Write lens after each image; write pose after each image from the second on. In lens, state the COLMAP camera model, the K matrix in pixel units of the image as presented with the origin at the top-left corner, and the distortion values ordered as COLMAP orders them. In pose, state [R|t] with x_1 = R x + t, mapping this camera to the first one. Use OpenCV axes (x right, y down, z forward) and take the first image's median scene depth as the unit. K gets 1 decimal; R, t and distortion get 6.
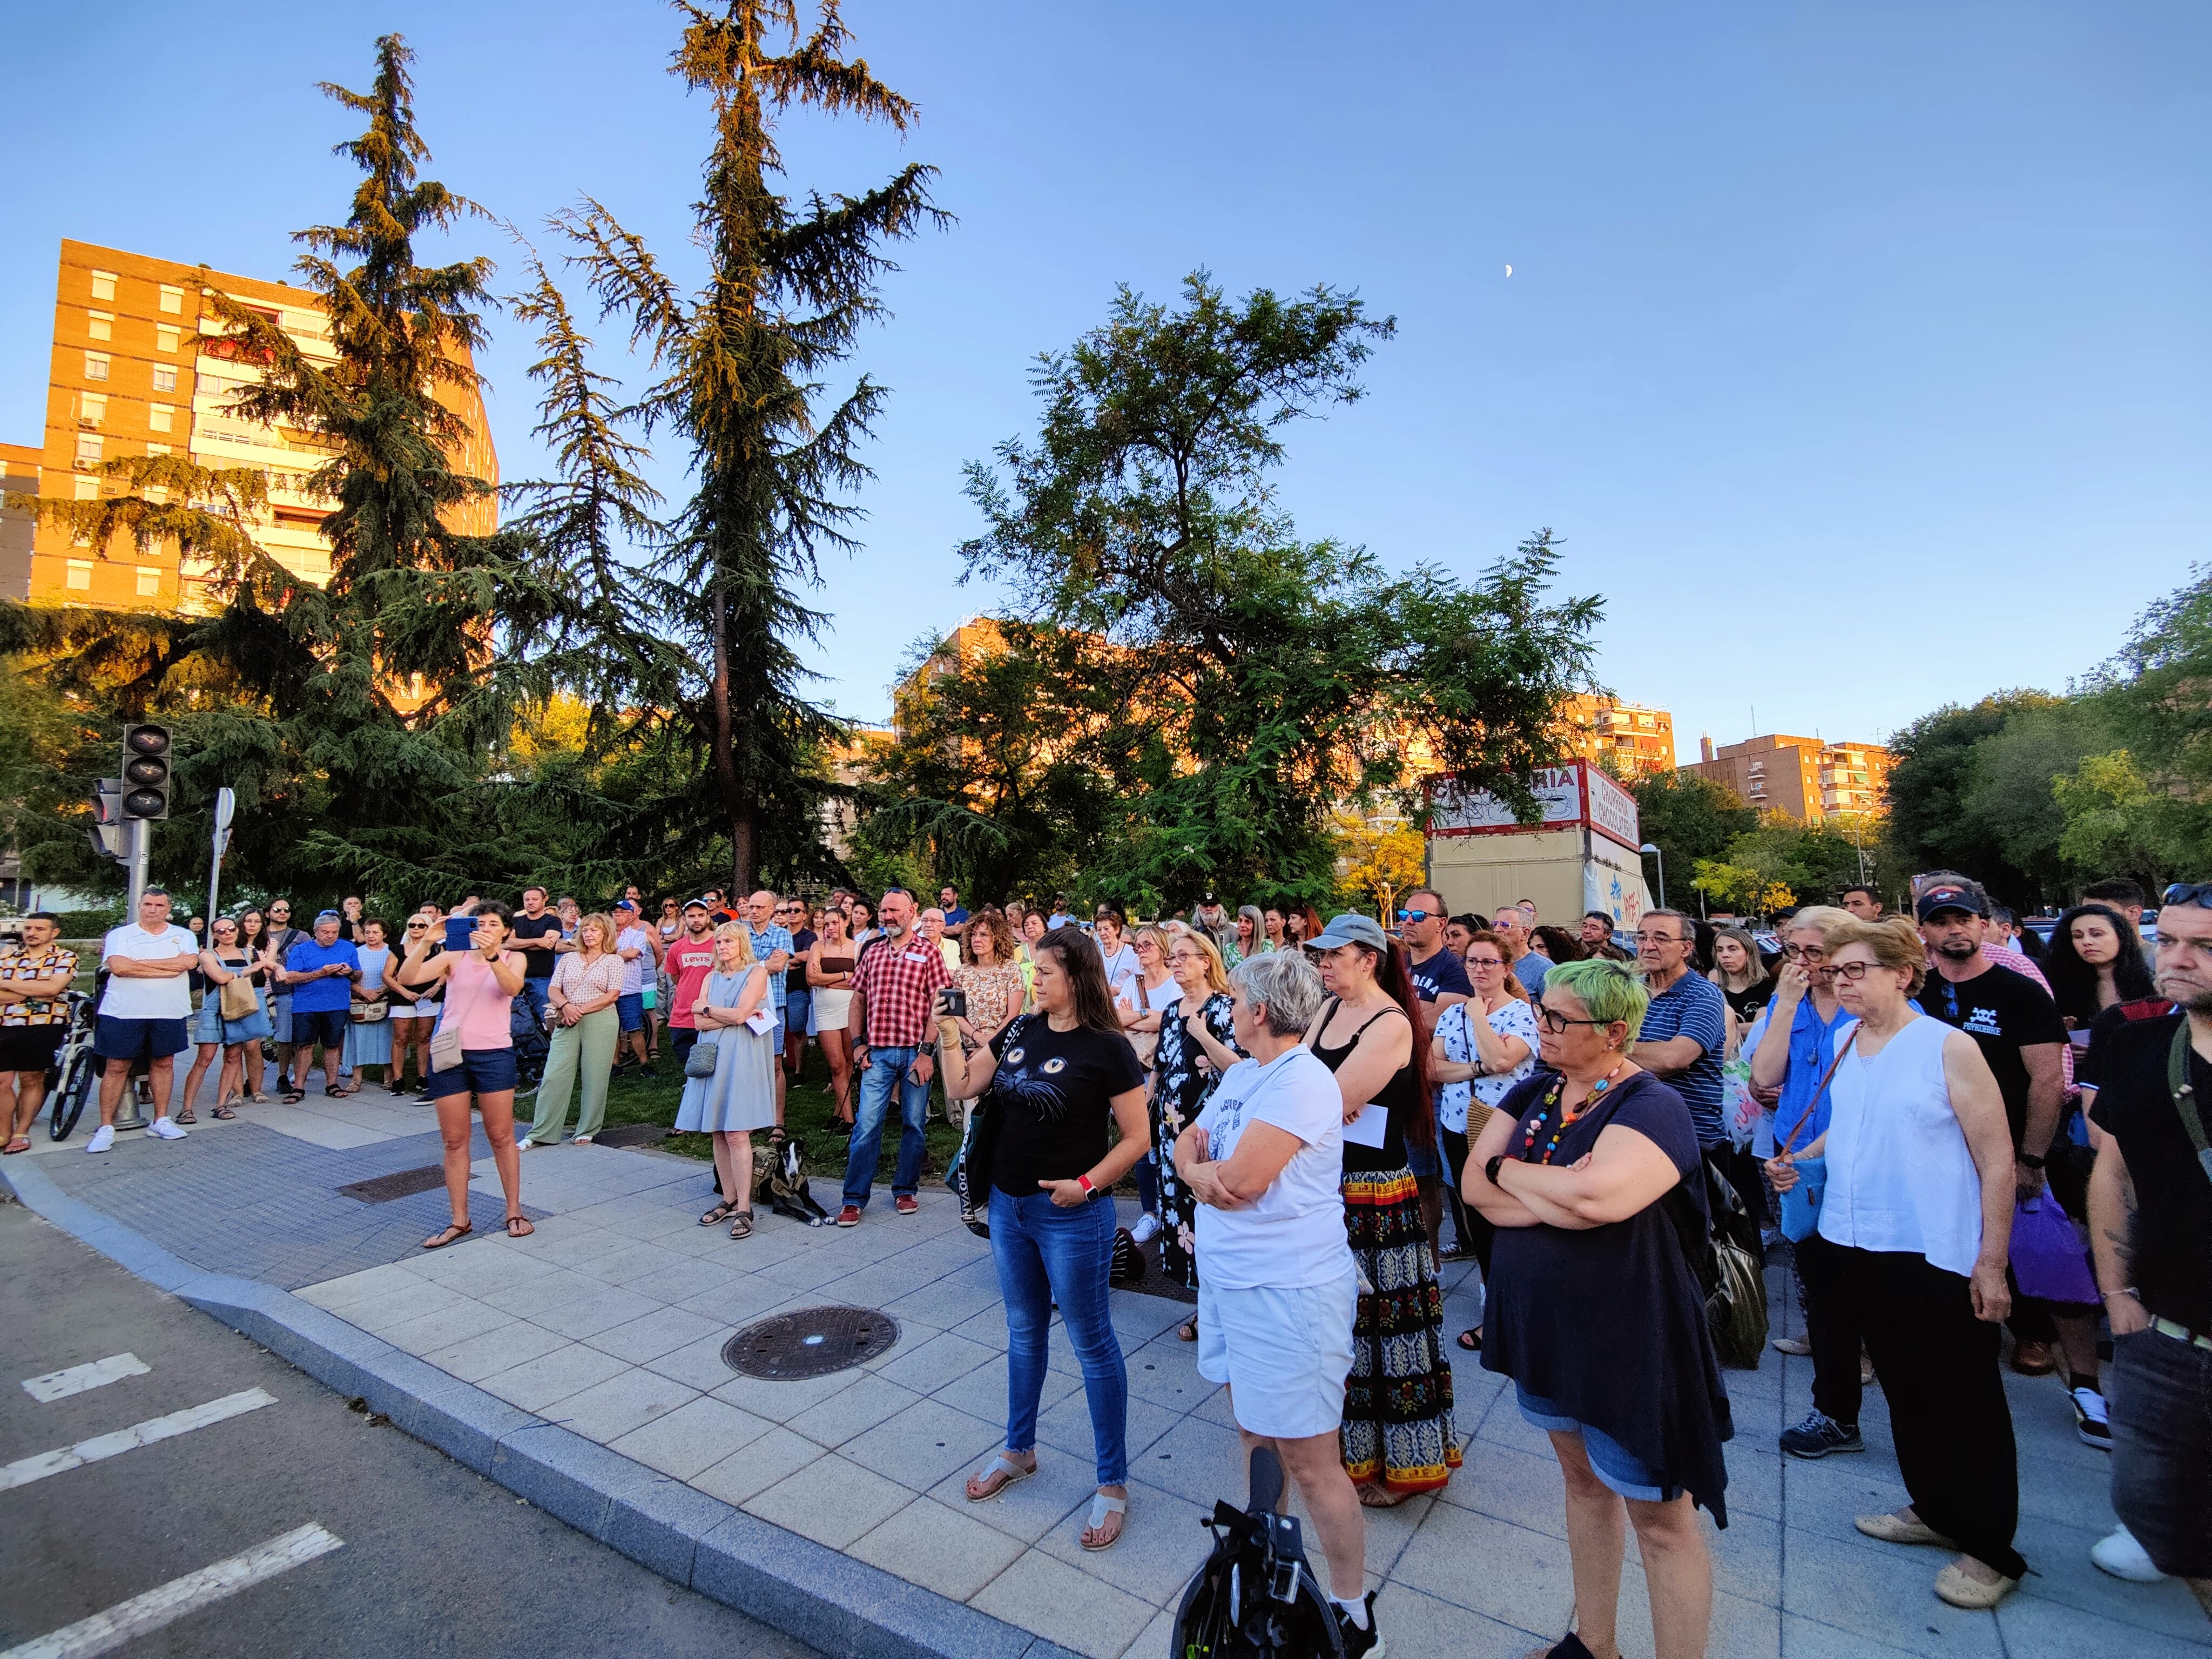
lens RADIAL K [[923.0, 0, 1101.1], [0, 923.0, 858.3], [0, 0, 1]] dist [-0.001751, -0.009818]
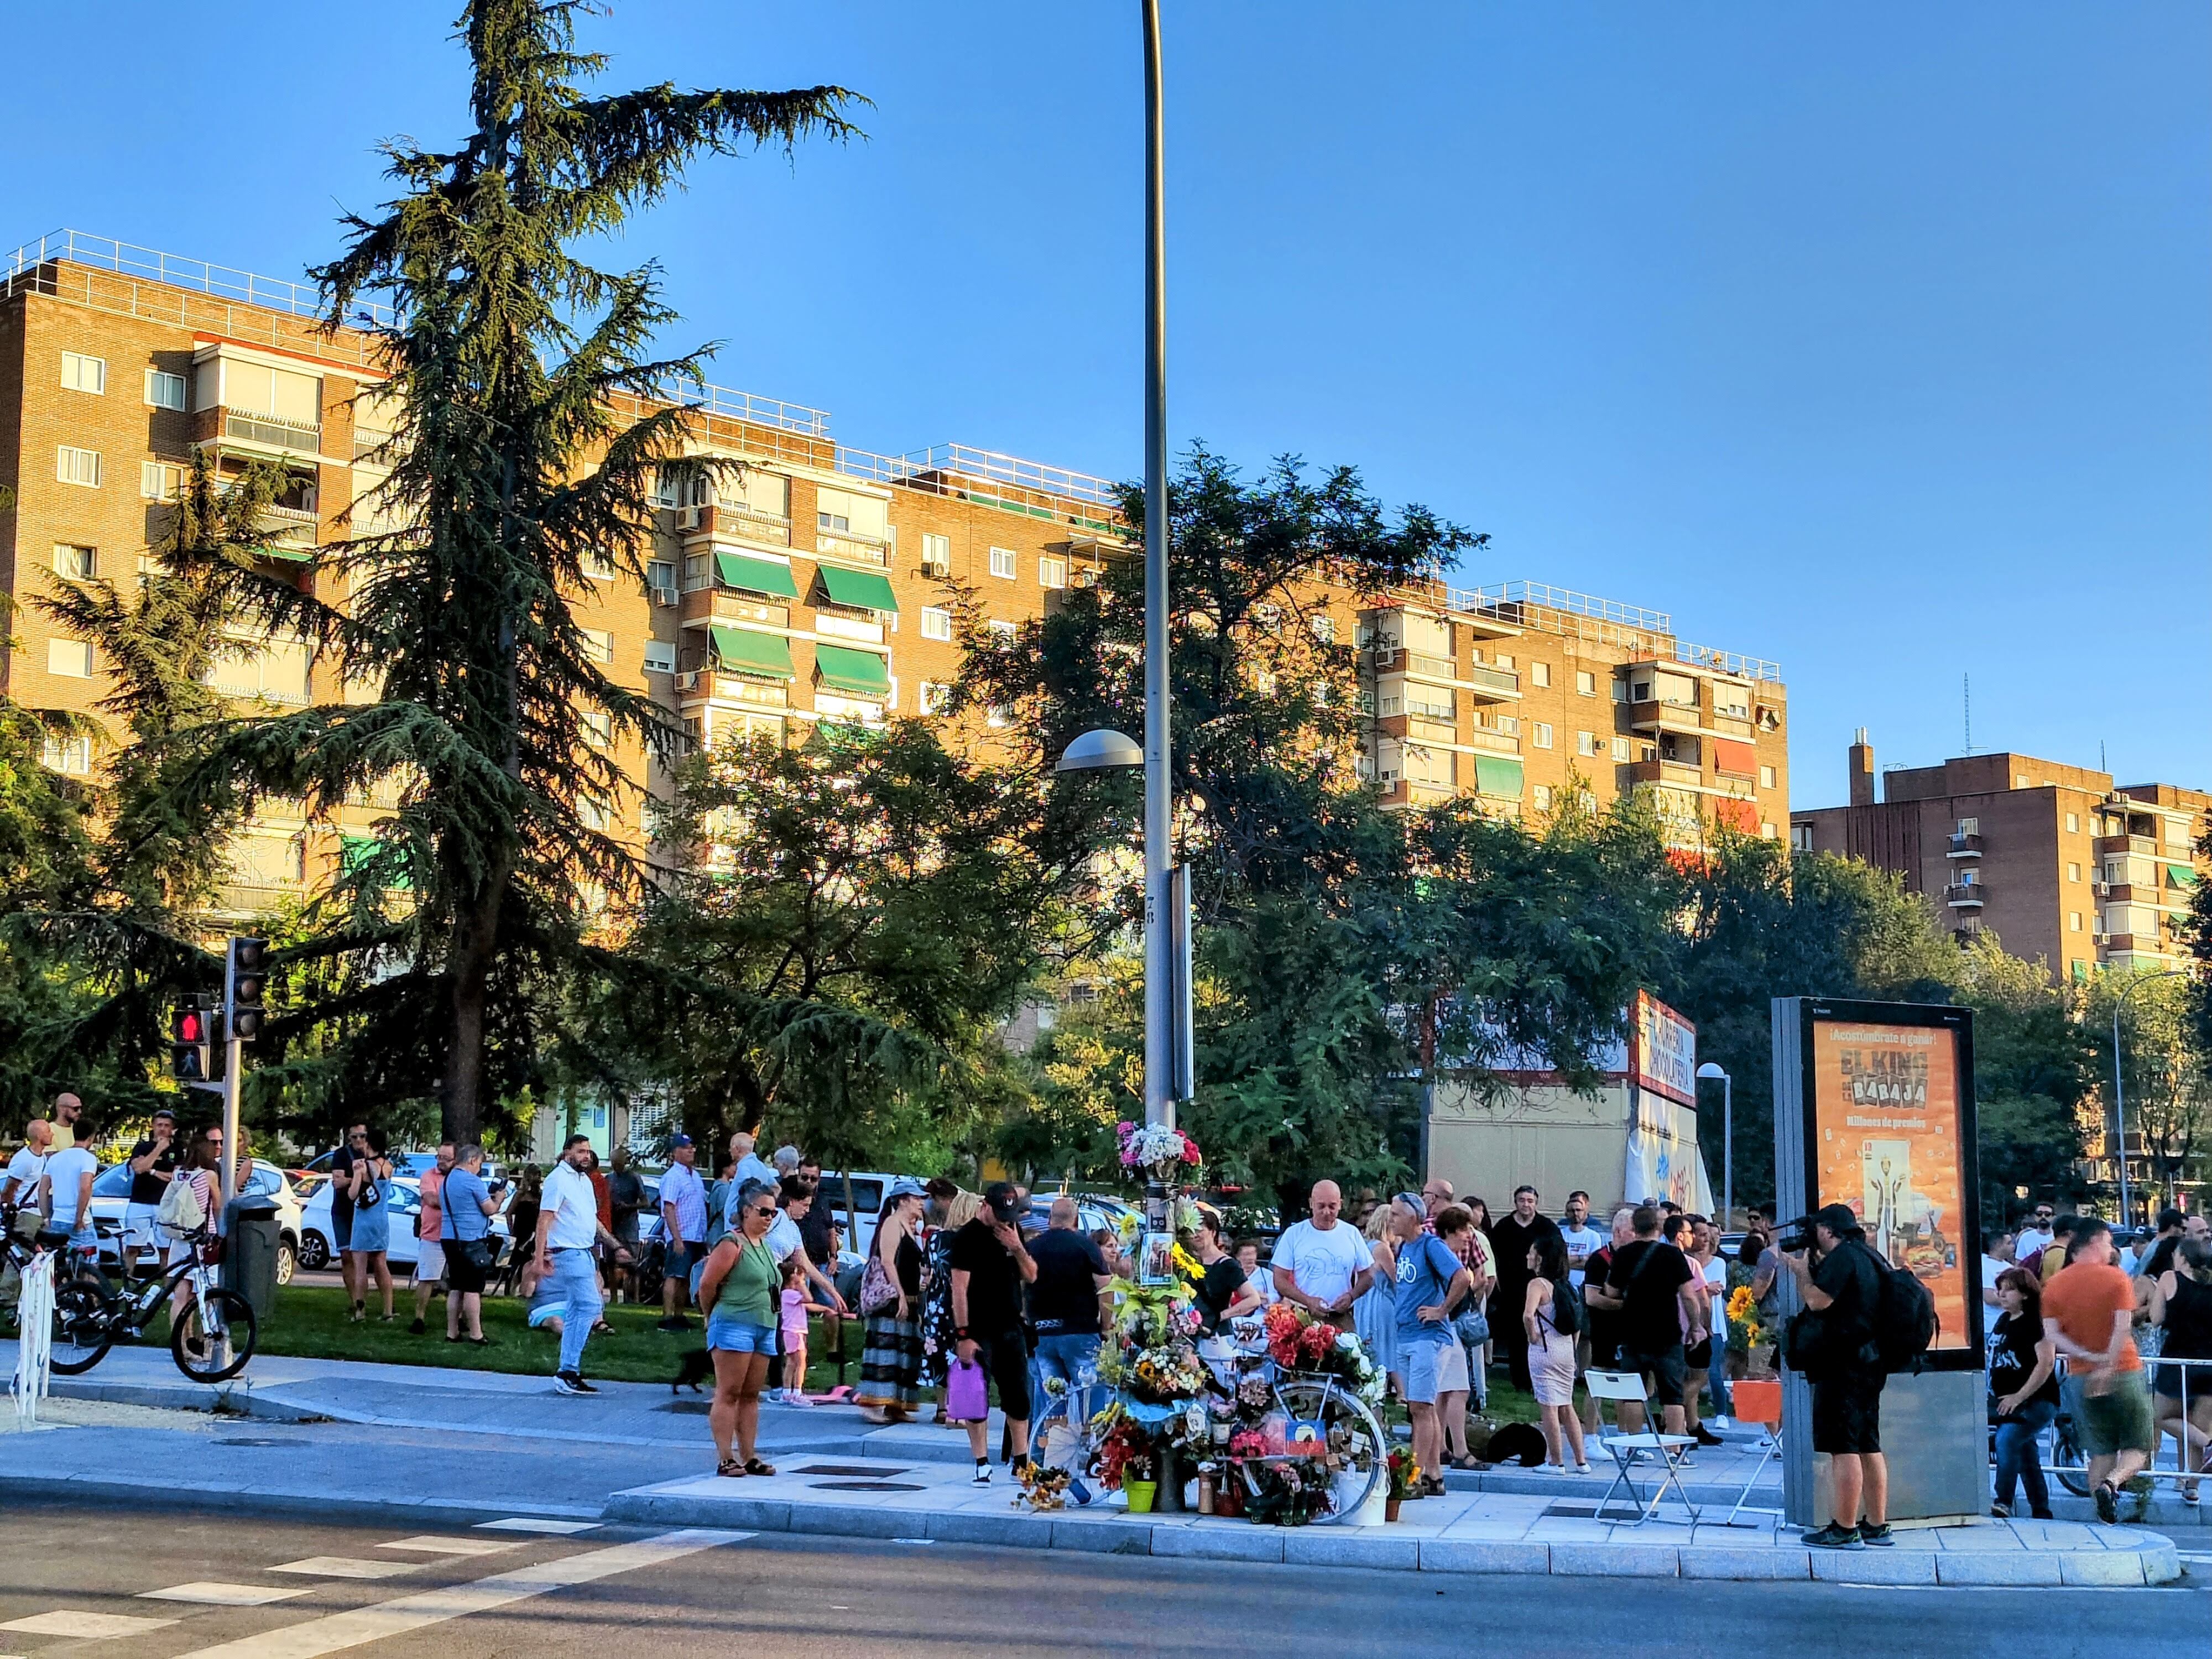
lens RADIAL K [[2966.6, 0, 1106.0], [0, 2966.6, 829.5], [0, 0, 1]] dist [0.016412, -0.029272]
pose [[0.943438, 0.077305, 0.322410, -0.480664], [-0.064148, 0.996623, -0.051252, -0.061708], [-0.325283, 0.027671, 0.945212, -0.821531]]
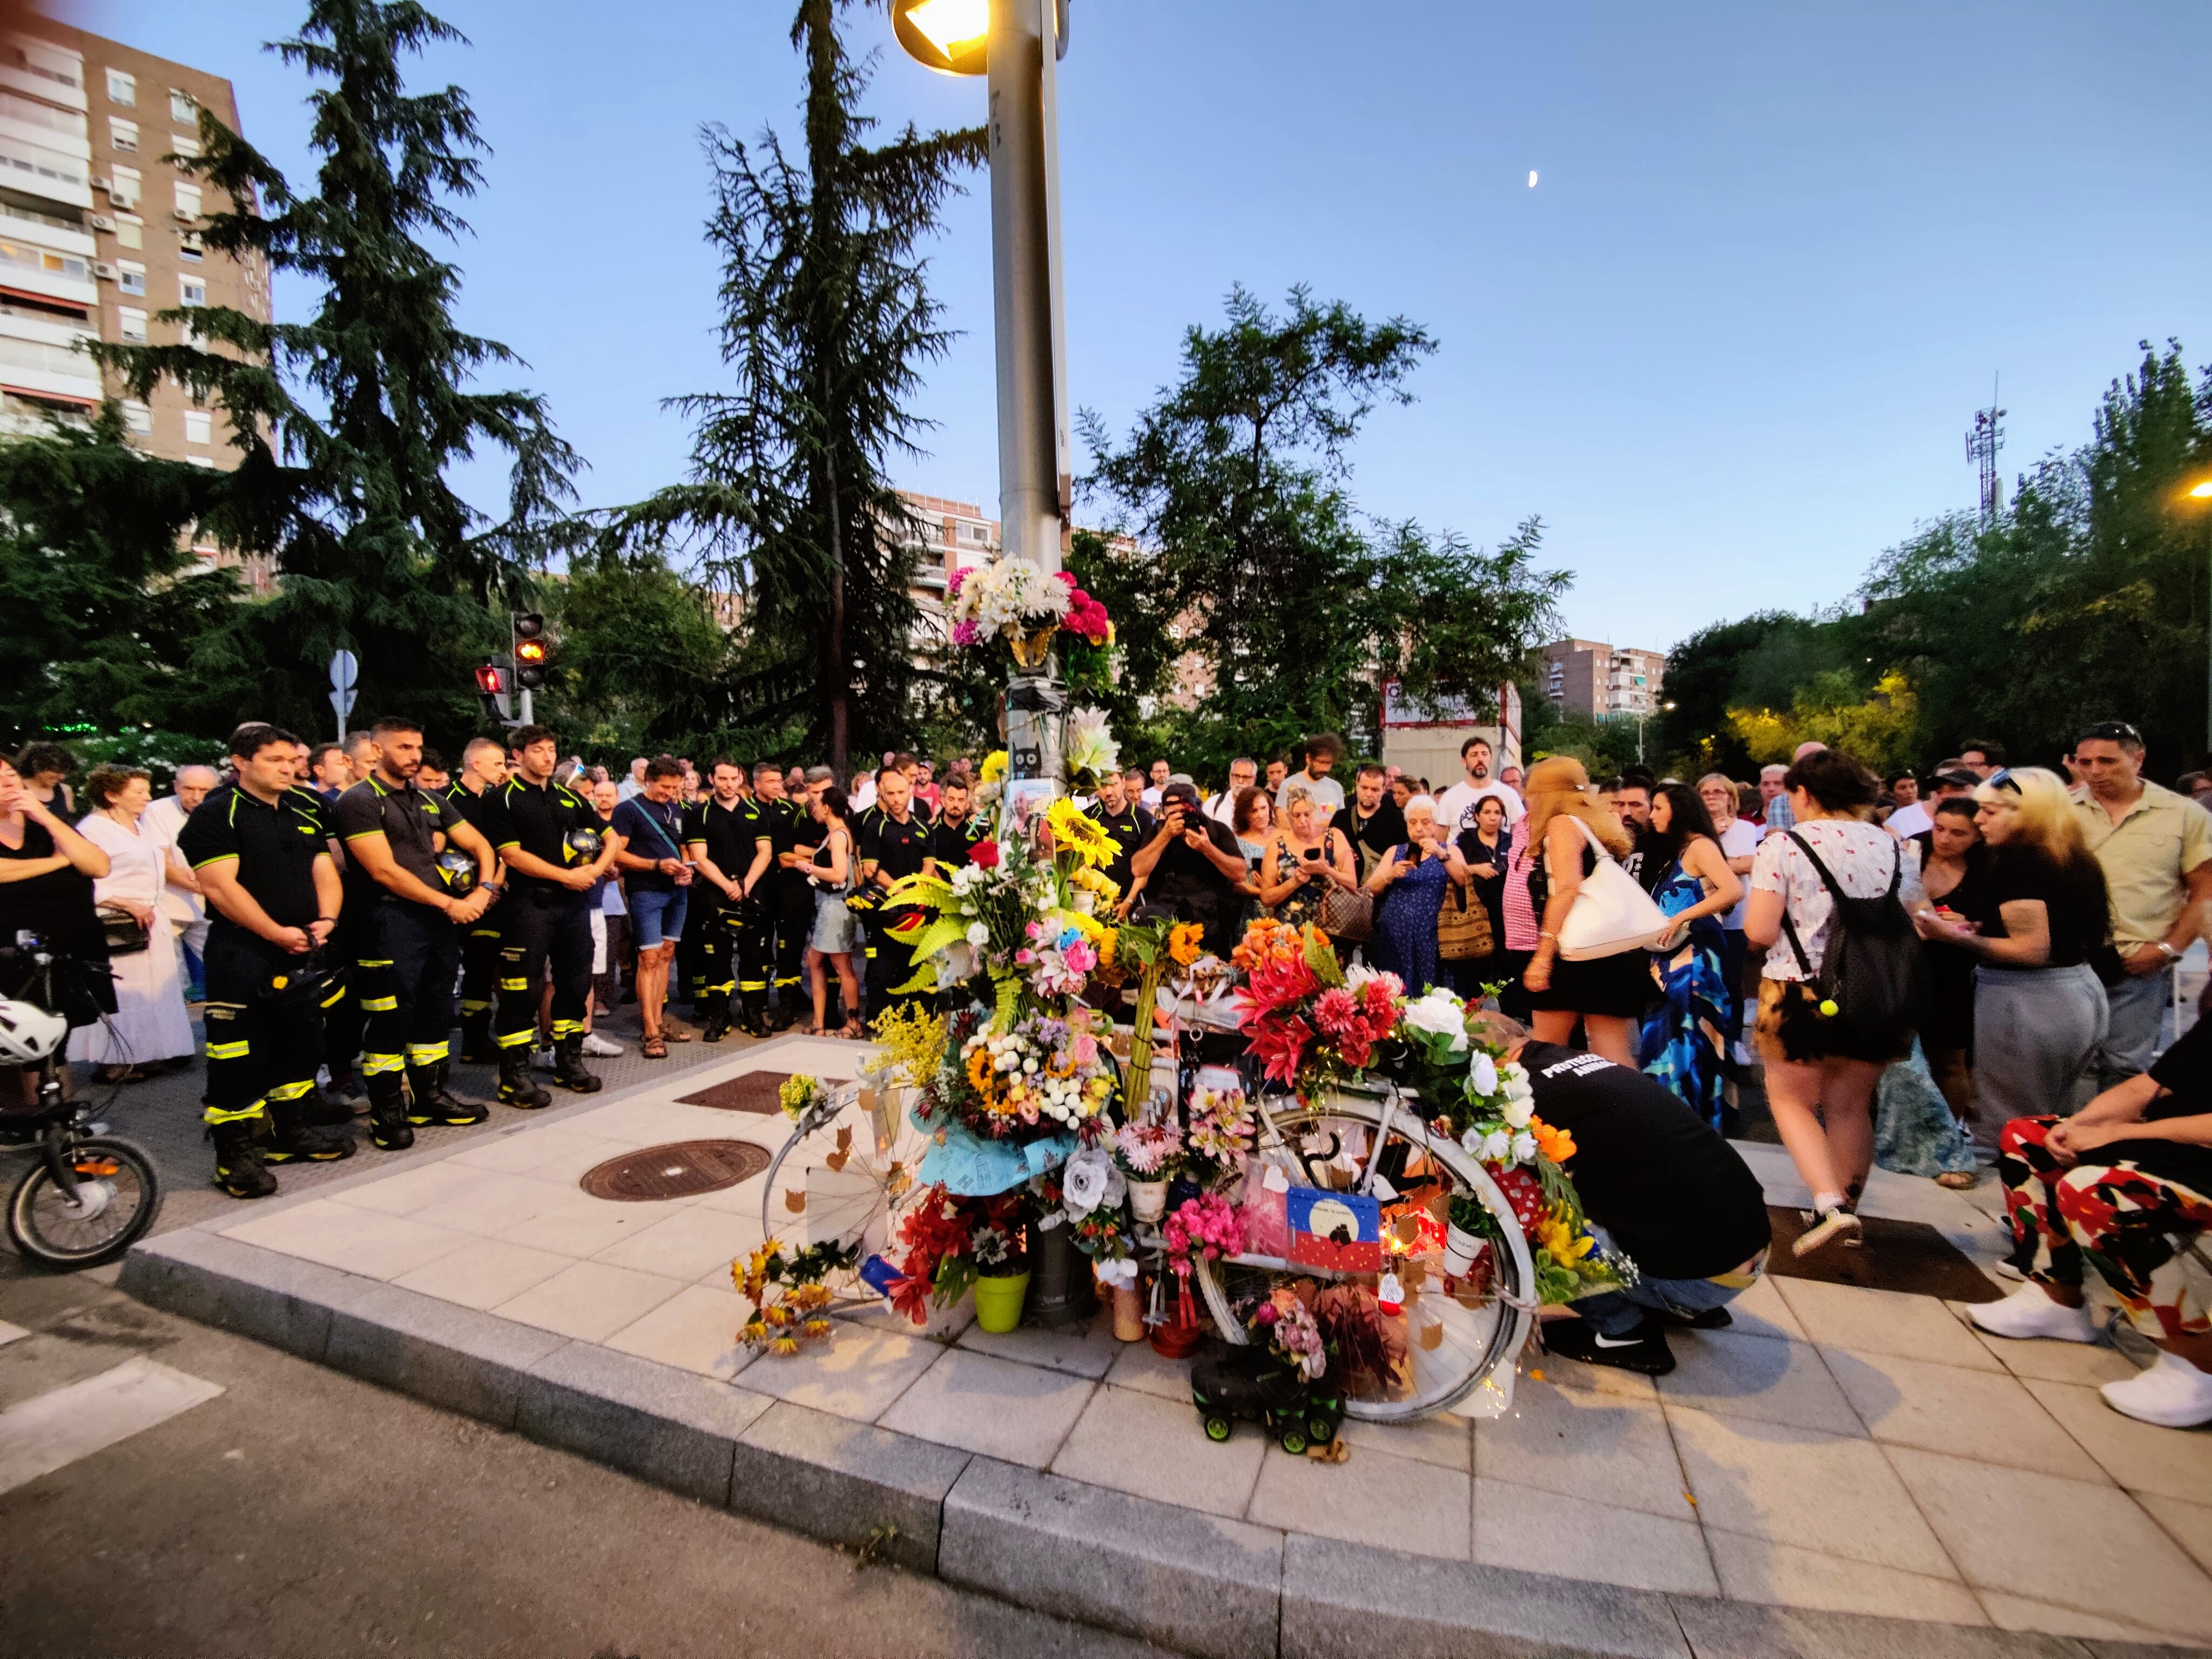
lens RADIAL K [[923.0, 0, 1101.1], [0, 923.0, 858.3], [0, 0, 1]] dist [-0.001751, -0.009818]
pose [[0.984282, 0.001168, 0.176602, -0.200633], [-0.024136, 0.991485, 0.127966, 0.002048], [-0.174949, -0.130217, 0.975928, -0.162194]]
